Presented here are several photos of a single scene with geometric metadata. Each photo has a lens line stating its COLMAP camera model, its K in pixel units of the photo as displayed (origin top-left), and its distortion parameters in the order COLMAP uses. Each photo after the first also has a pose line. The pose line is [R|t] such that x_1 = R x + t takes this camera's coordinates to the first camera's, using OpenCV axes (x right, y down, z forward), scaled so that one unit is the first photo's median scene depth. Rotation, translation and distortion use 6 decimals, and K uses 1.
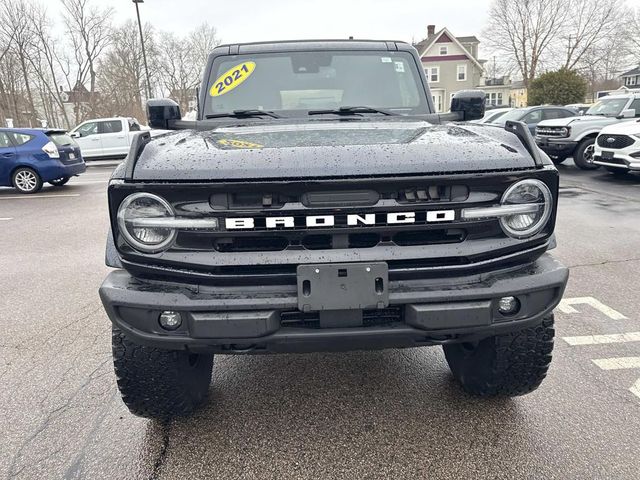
lens RADIAL K [[467.1, 0, 320.0], [0, 467.1, 240.0], [0, 0, 1]] dist [0.061227, -0.002012]
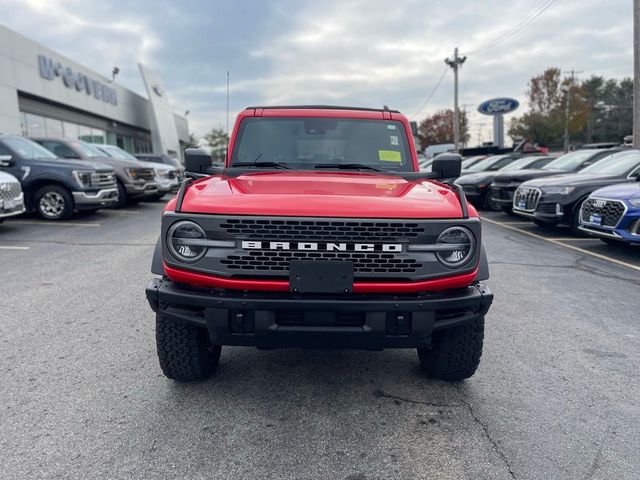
lens RADIAL K [[493.6, 0, 320.0], [0, 493.6, 240.0], [0, 0, 1]] dist [0.010374, -0.002685]
pose [[0.997676, 0.054920, -0.040335, 0.096251], [-0.058413, 0.994114, -0.091248, 0.073952], [0.035086, 0.093392, 0.995011, -0.492374]]
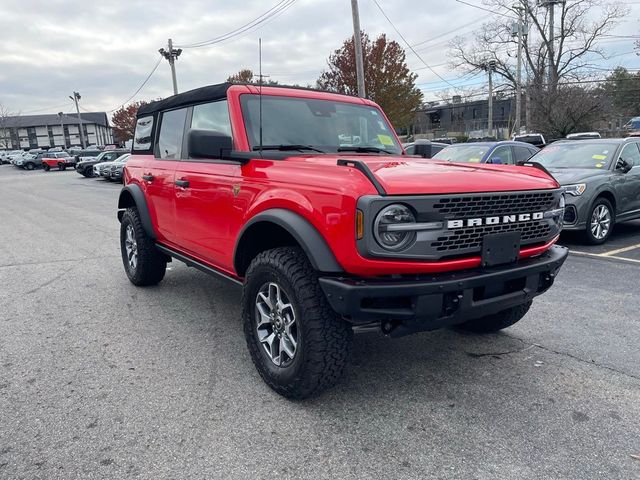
lens RADIAL K [[493.6, 0, 320.0], [0, 493.6, 240.0], [0, 0, 1]] dist [0.010374, -0.002685]
pose [[0.841530, -0.049145, 0.537971, -1.283094], [0.102220, 0.992349, -0.069244, 0.071943], [-0.530452, 0.113262, 0.840115, -0.022920]]
